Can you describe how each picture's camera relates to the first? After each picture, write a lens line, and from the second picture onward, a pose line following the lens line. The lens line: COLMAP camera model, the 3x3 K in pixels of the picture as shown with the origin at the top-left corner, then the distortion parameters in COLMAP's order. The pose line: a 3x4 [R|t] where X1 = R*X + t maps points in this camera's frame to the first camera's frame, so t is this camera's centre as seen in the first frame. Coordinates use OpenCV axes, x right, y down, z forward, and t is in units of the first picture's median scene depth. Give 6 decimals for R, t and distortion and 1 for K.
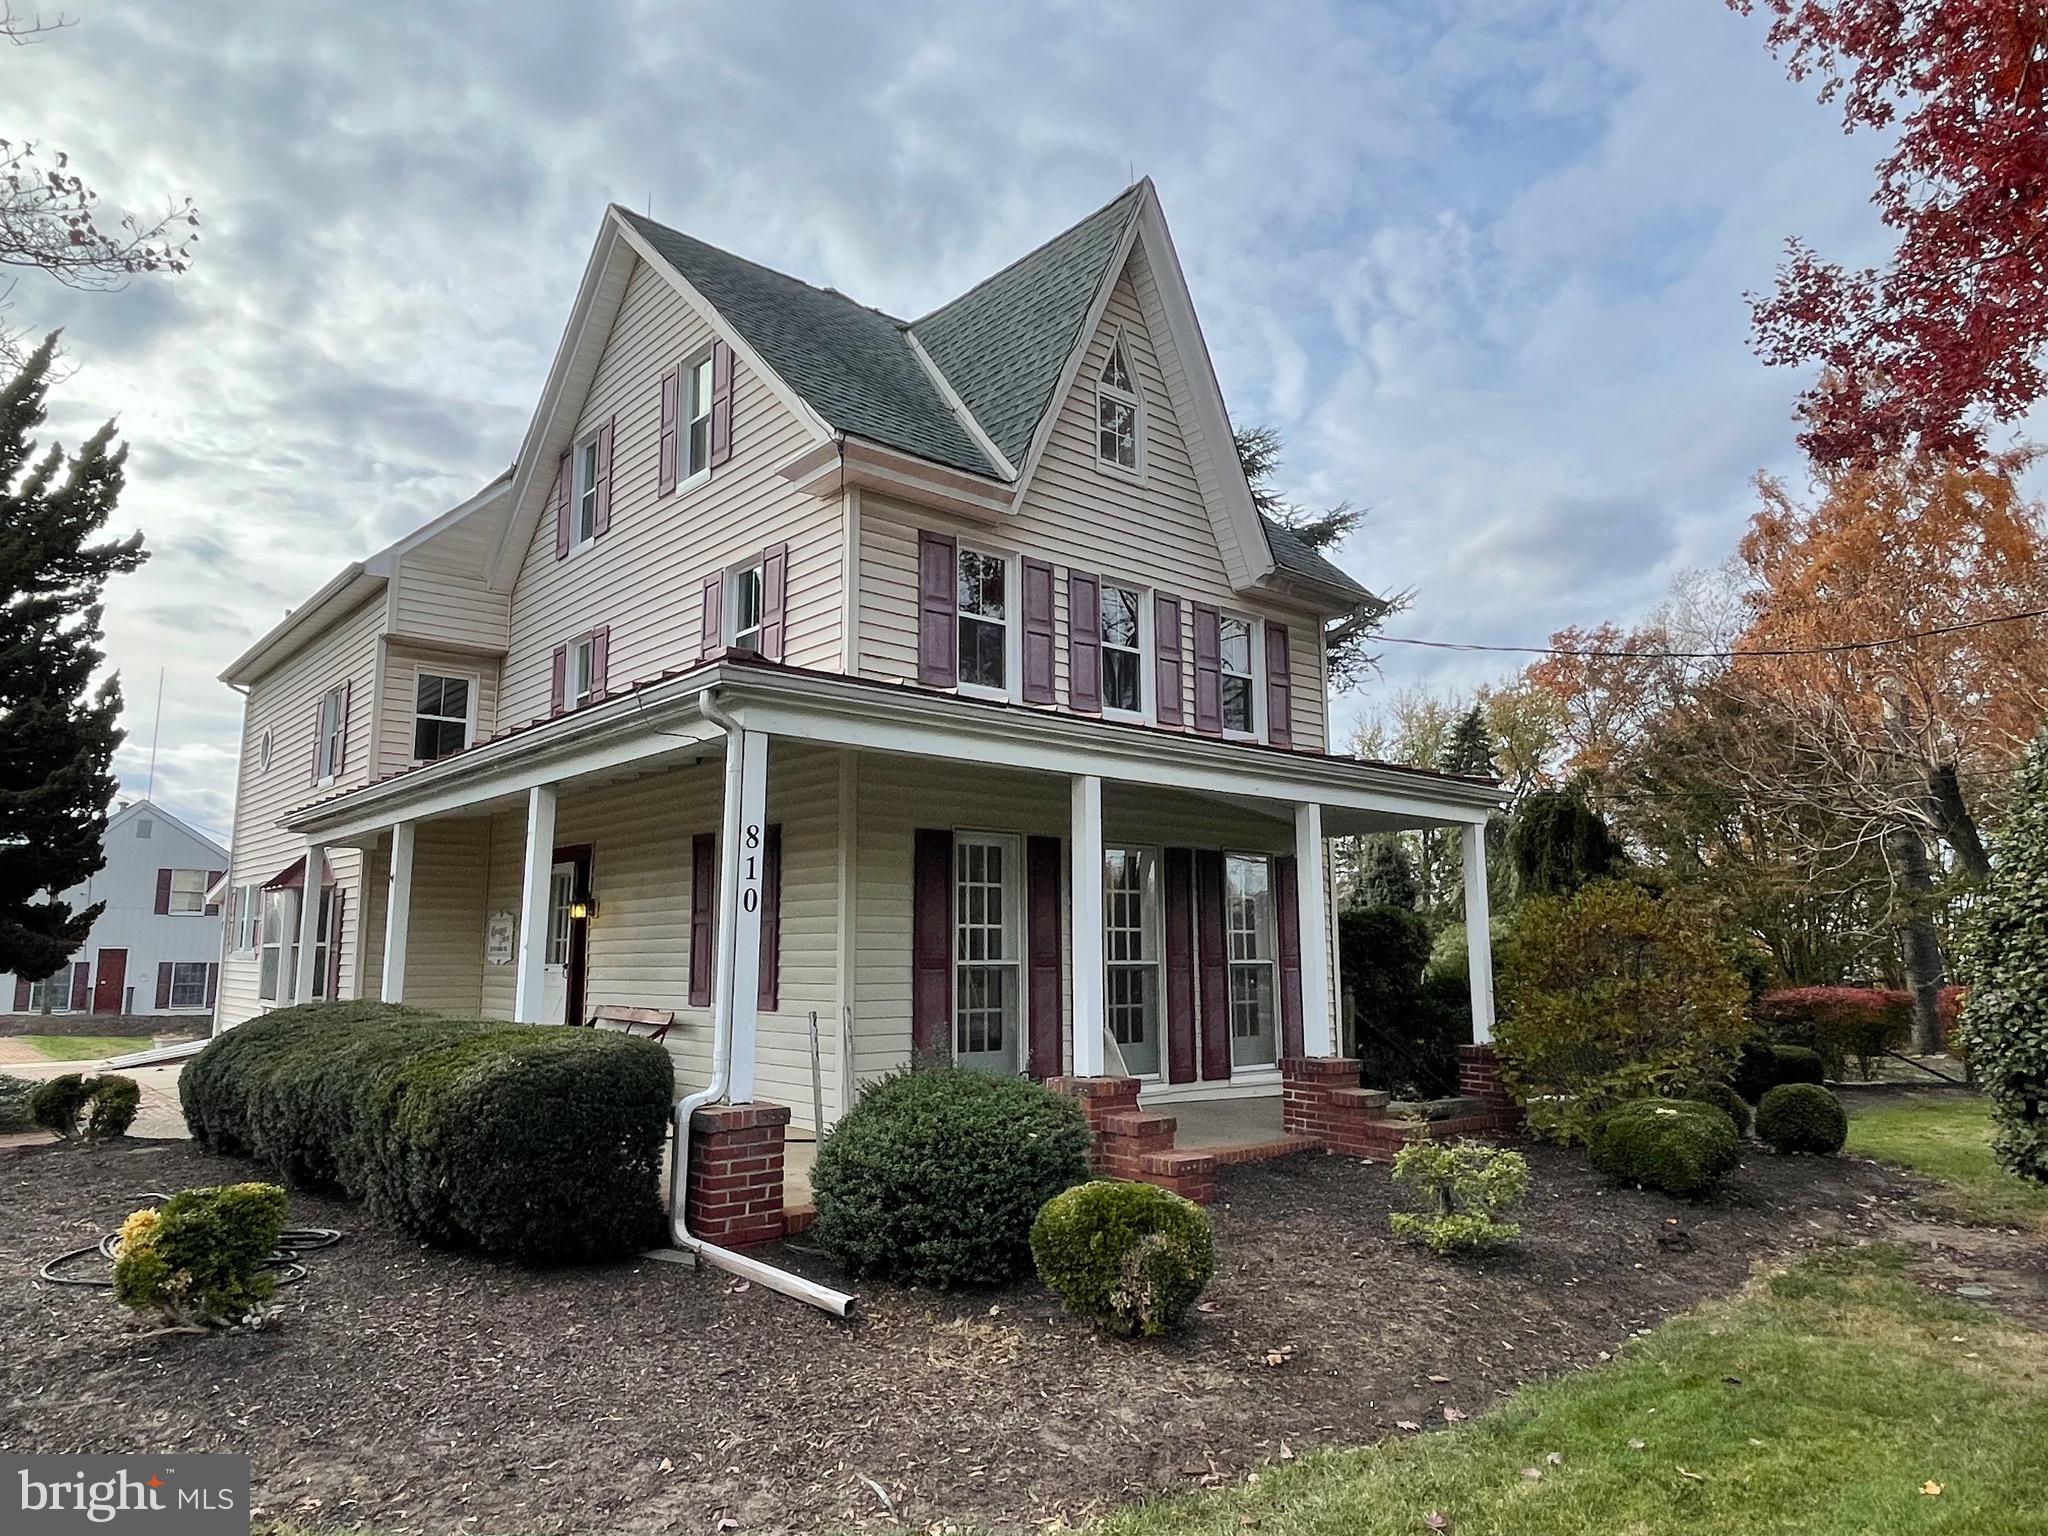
lens RADIAL K [[1319.7, 0, 1027.0], [0, 1319.7, 763.3], [0, 0, 1]] dist [-0.000330, -0.000080]
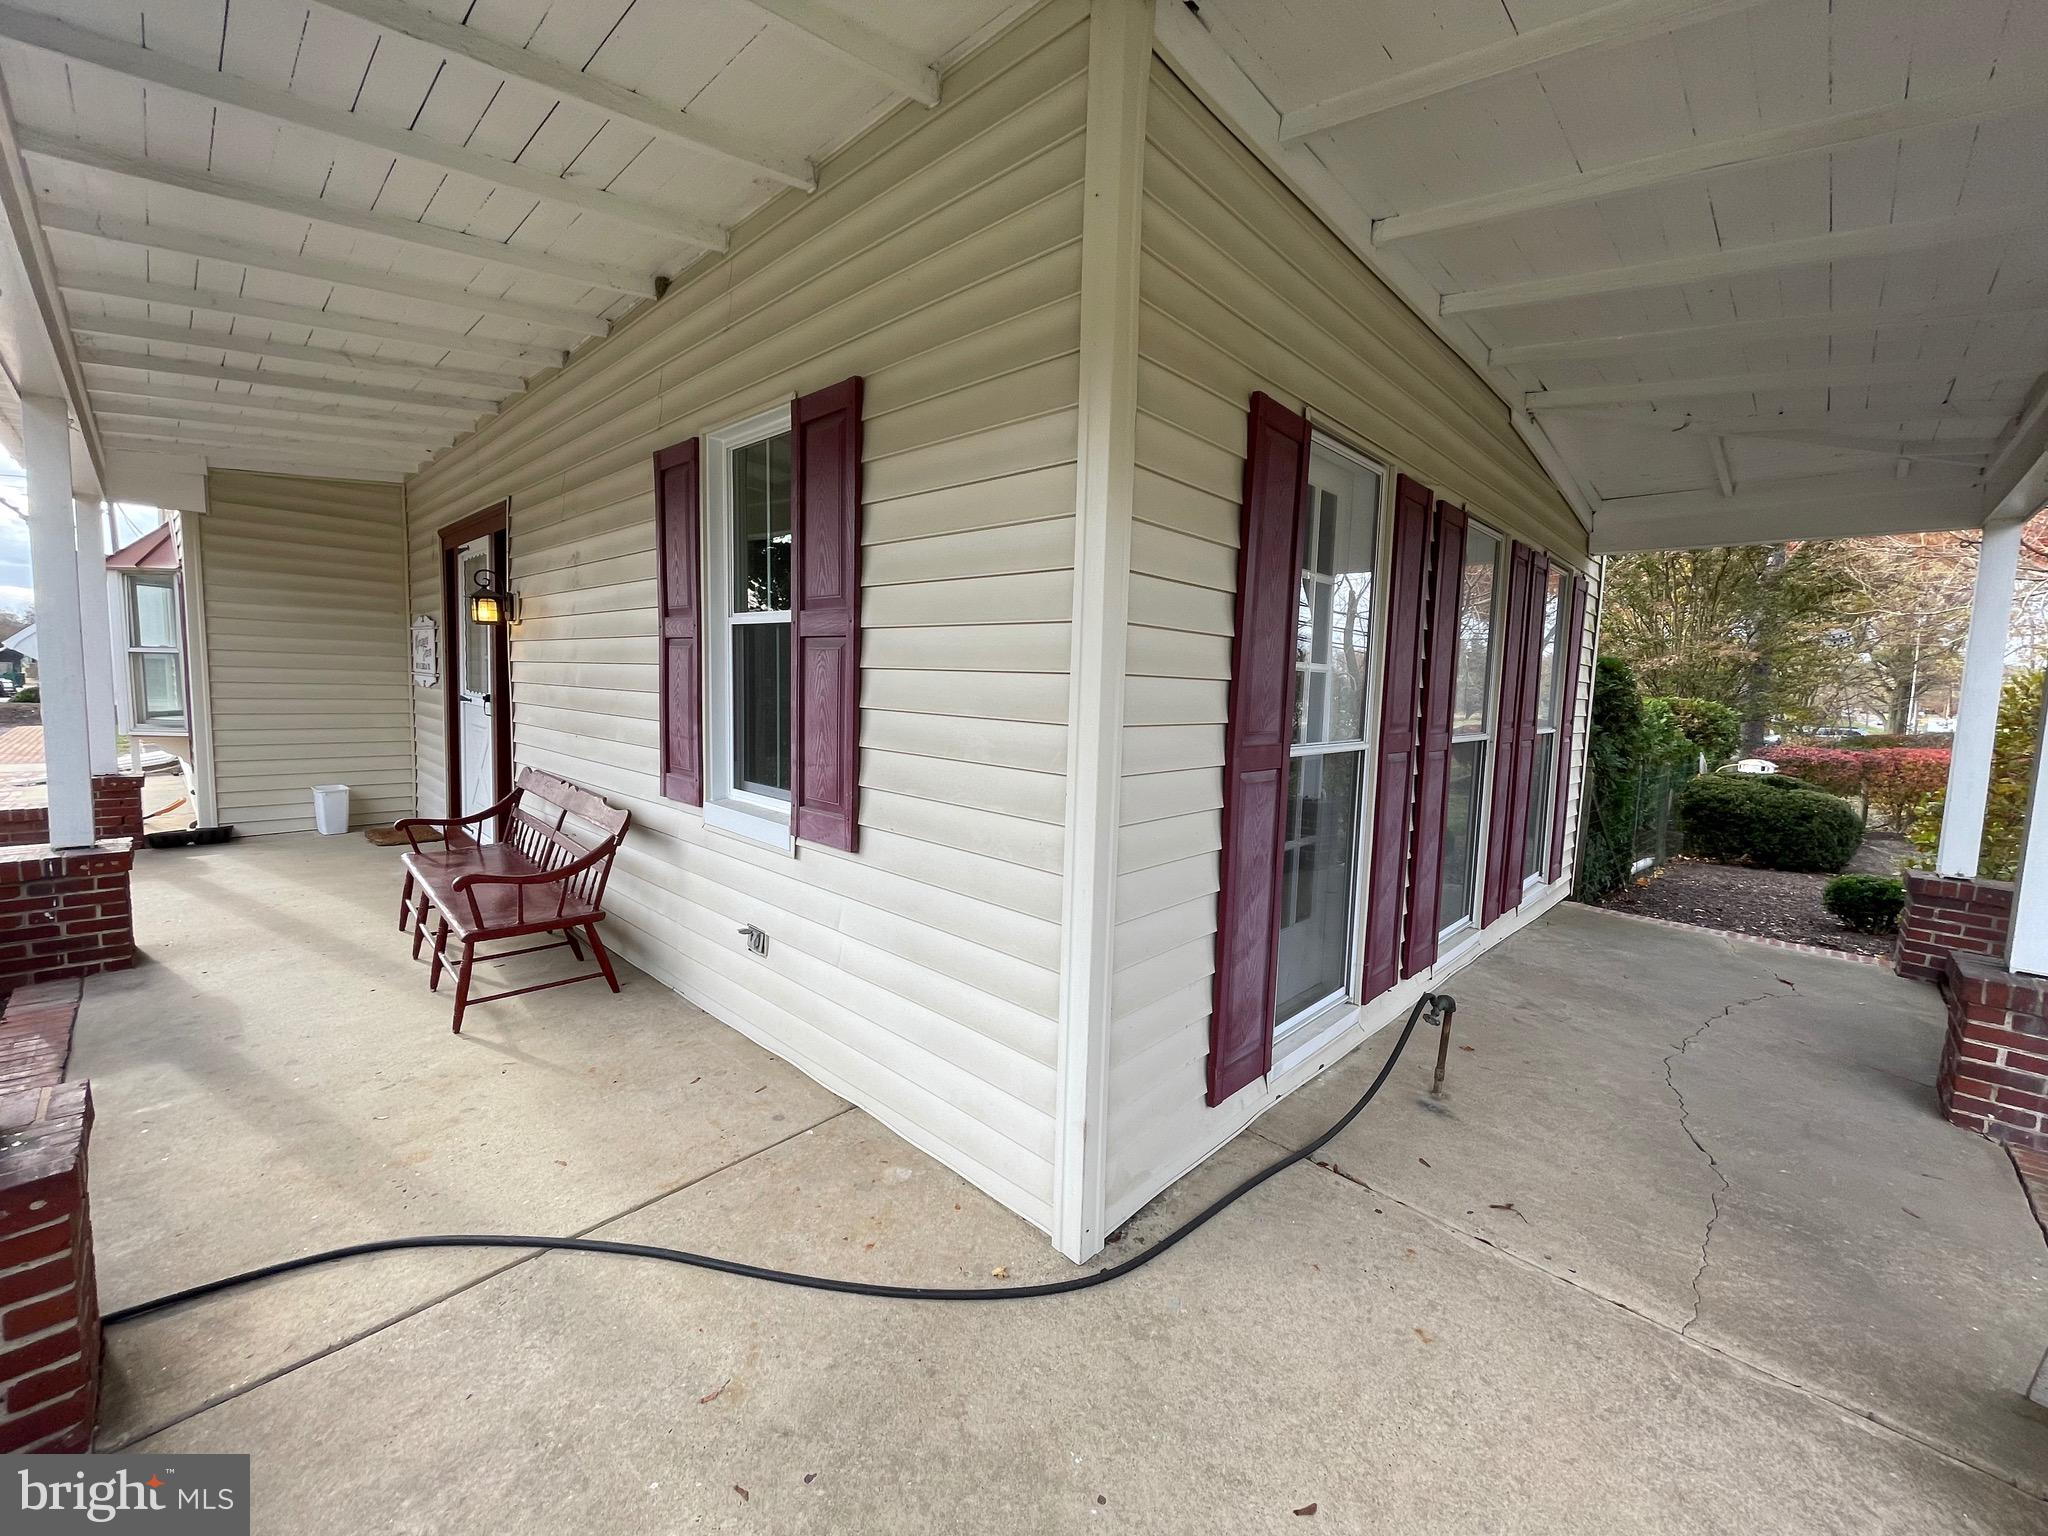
lens RADIAL K [[830.5, 0, 1023.9], [0, 830.5, 763.9], [0, 0, 1]] dist [-0.000052, -0.000304]
pose [[0.994343, 0.023974, 0.103476, -0.150265], [-0.048931, 0.968055, 0.245917, 0.085083], [-0.094275, -0.249589, 0.963752, 0.680851]]
